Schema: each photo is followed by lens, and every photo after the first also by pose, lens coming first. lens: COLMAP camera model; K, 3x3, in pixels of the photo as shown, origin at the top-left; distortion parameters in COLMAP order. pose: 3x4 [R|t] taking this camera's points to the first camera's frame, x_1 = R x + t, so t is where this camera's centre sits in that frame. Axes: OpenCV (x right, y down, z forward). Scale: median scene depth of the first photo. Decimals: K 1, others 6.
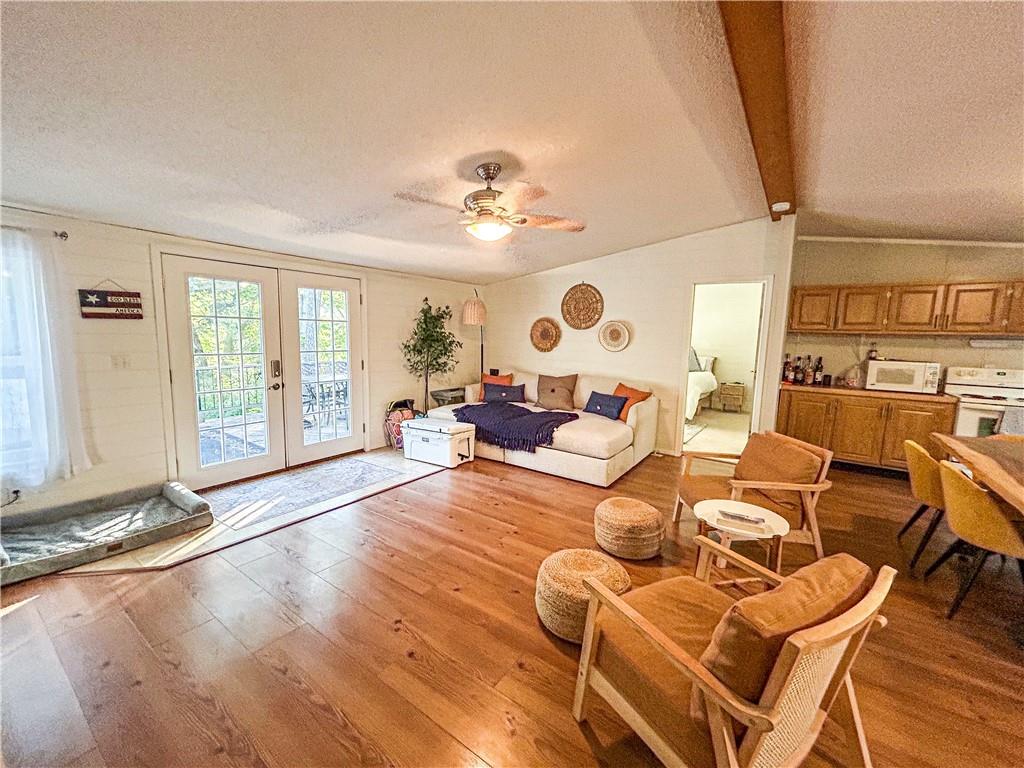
lens RADIAL K [[413.3, 0, 512.0], [0, 413.3, 384.0], [0, 0, 1]] dist [-0.000238, 0.000217]
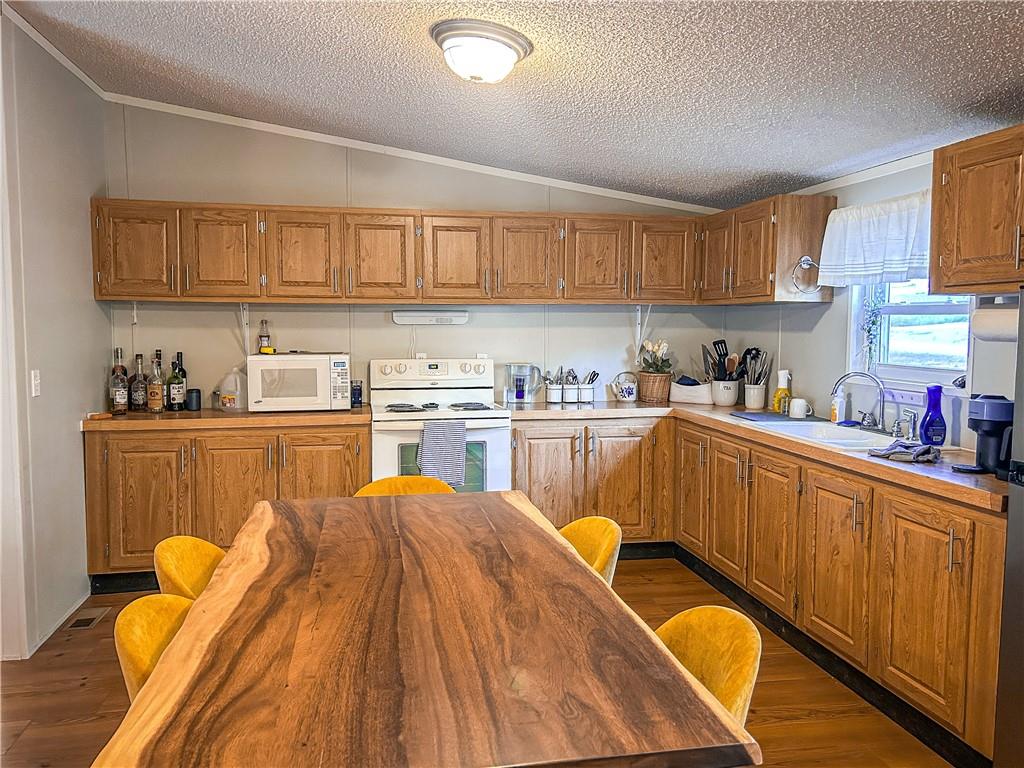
lens RADIAL K [[786.1, 0, 512.0], [0, 786.1, 384.0], [0, 0, 1]] dist [0.038601, -0.000385]
pose [[0.696765, -0.079420, 0.712889, 0.407266], [0.102295, 0.994695, 0.010834, 0.000458], [-0.709967, 0.065377, 0.701193, 0.096019]]
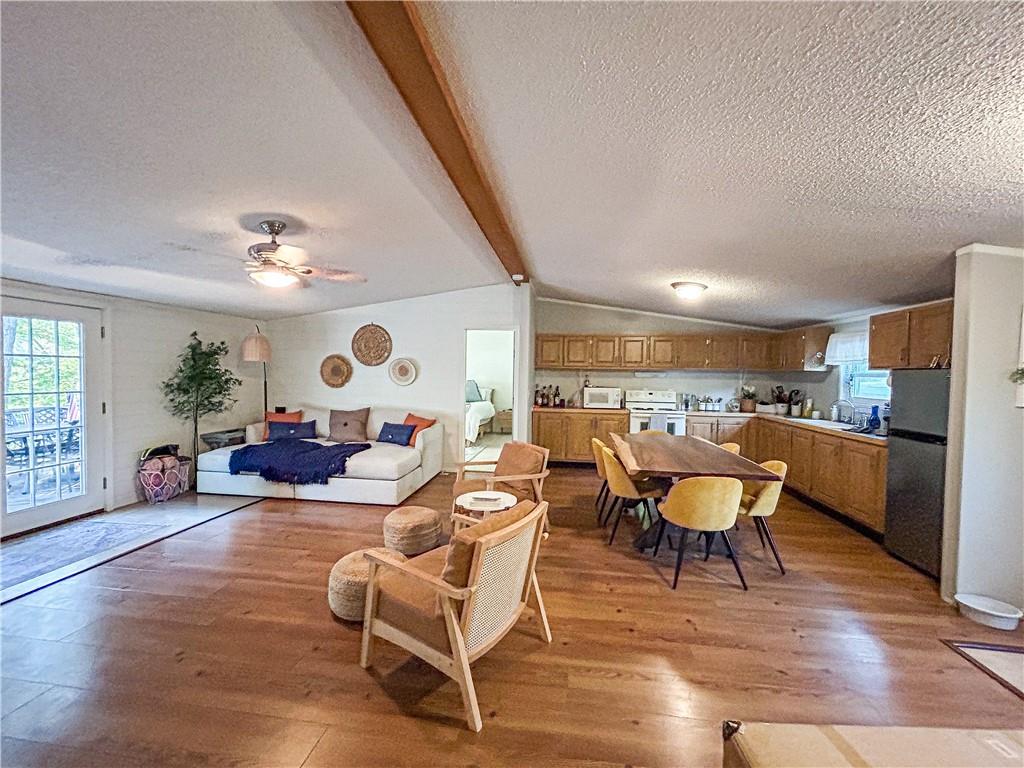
lens RADIAL K [[413.3, 0, 512.0], [0, 413.3, 384.0], [0, 0, 1]] dist [-0.000238, 0.000217]
pose [[0.890132, -0.021639, 0.455190, 0.000461], [0.060661, 0.995609, -0.071293, 0.017355], [-0.451648, 0.091073, 0.887536, -0.149338]]
